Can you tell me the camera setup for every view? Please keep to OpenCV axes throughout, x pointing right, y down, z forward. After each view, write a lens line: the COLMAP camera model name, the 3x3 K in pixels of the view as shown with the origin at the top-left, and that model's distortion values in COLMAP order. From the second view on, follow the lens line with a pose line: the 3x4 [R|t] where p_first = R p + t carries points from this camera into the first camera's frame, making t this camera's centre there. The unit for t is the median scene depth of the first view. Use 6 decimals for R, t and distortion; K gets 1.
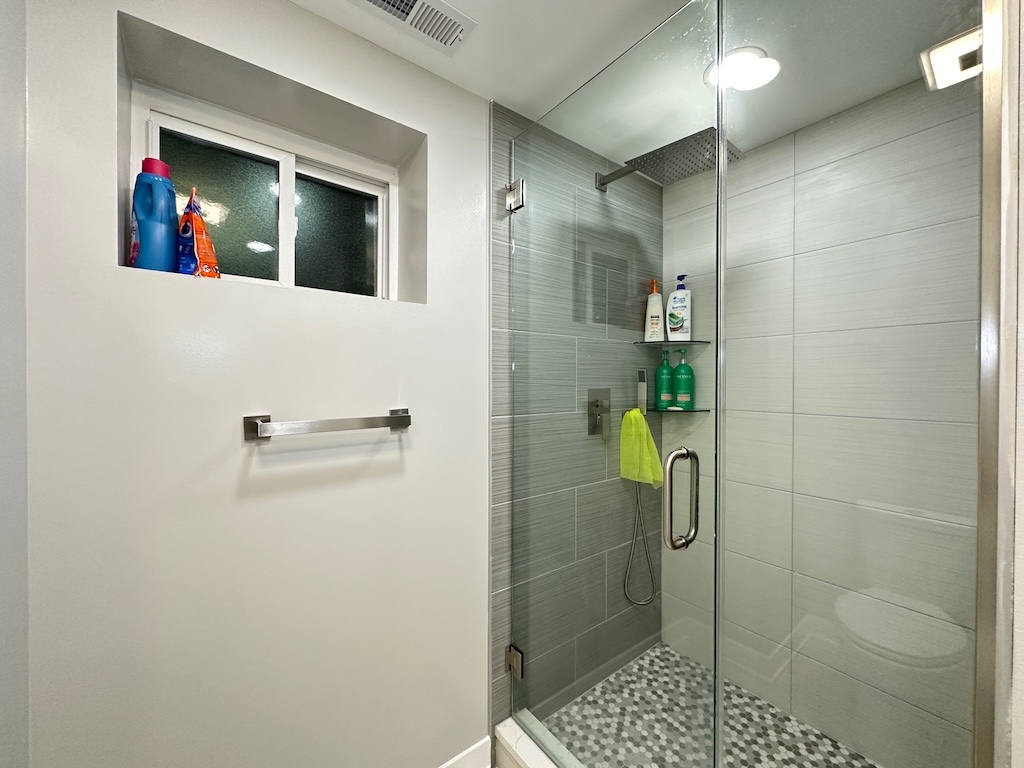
lens RADIAL K [[407.0, 0, 512.5], [0, 407.0, 386.2], [0, 0, 1]] dist [-0.001323, -0.000374]
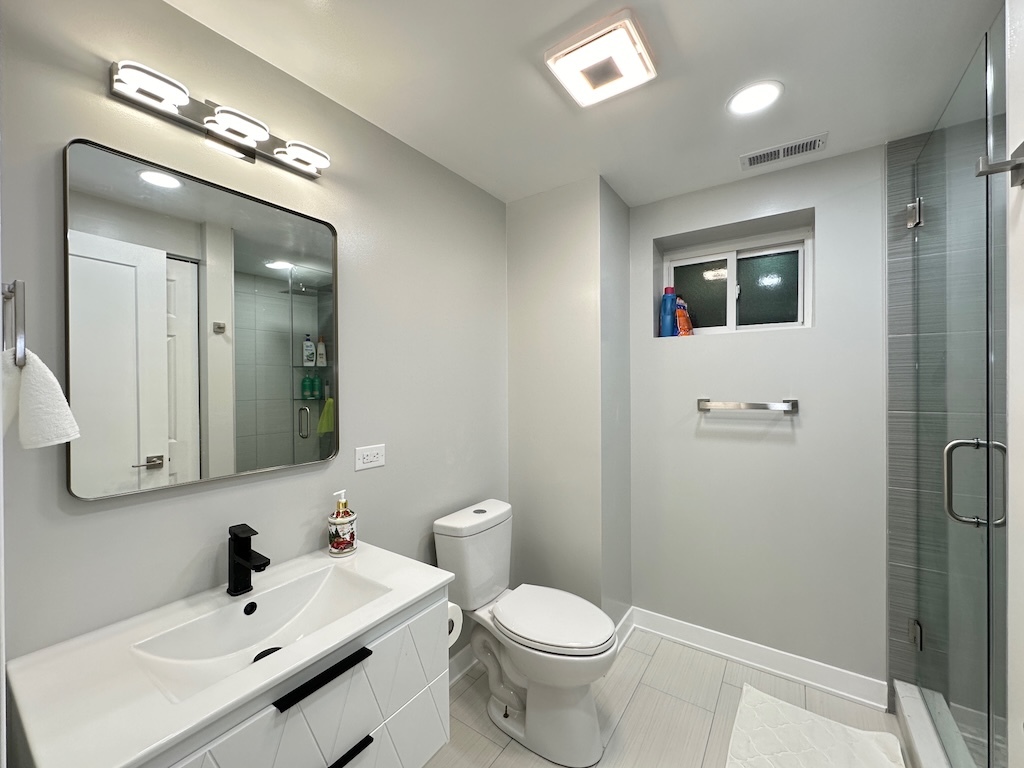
lens RADIAL K [[407.0, 0, 512.0], [0, 407.0, 383.0], [0, 0, 1]] dist [-0.001323, -0.000374]
pose [[0.314979, 0.002045, -0.949096, 0.786690], [-0.001421, 0.999998, 0.001683, -0.006879], [0.949098, 0.000818, 0.314981, -0.436282]]
